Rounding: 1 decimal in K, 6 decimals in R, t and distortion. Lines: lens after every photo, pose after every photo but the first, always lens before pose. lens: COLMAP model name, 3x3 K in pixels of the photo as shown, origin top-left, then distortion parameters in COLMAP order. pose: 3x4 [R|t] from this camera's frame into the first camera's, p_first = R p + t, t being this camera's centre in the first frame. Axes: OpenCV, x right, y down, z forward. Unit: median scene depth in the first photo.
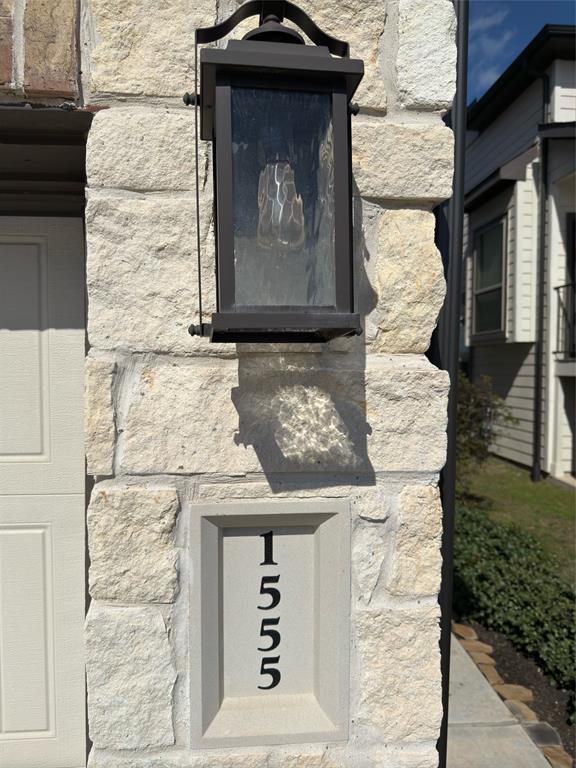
lens RADIAL K [[550.6, 0, 288.0], [0, 550.6, 384.0], [0, 0, 1]] dist [-0.024223, 0.004512]
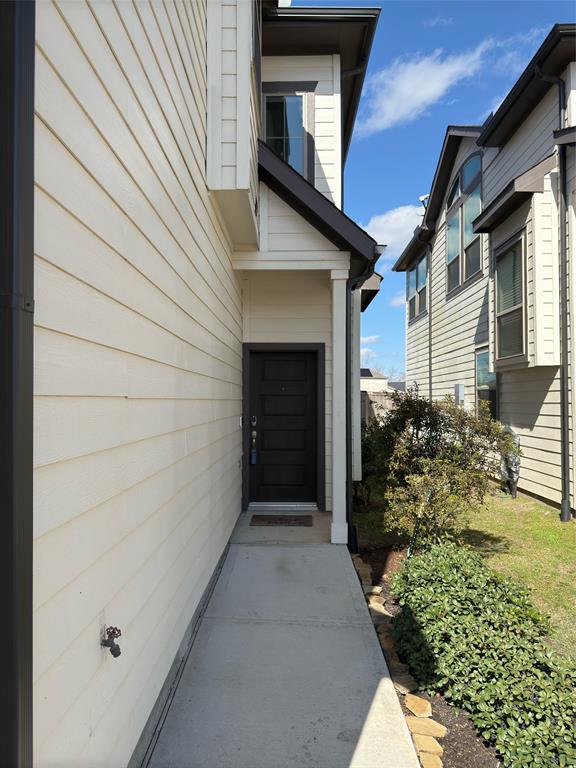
lens RADIAL K [[544.4, 0, 288.0], [0, 544.4, 384.0], [0, 0, 1]] dist [-0.002720, -0.008318]
pose [[0.994992, -0.008004, -0.099637, 0.105742], [0.001795, 0.998059, -0.062247, 0.010531], [0.099942, 0.061756, 0.993075, 0.069539]]
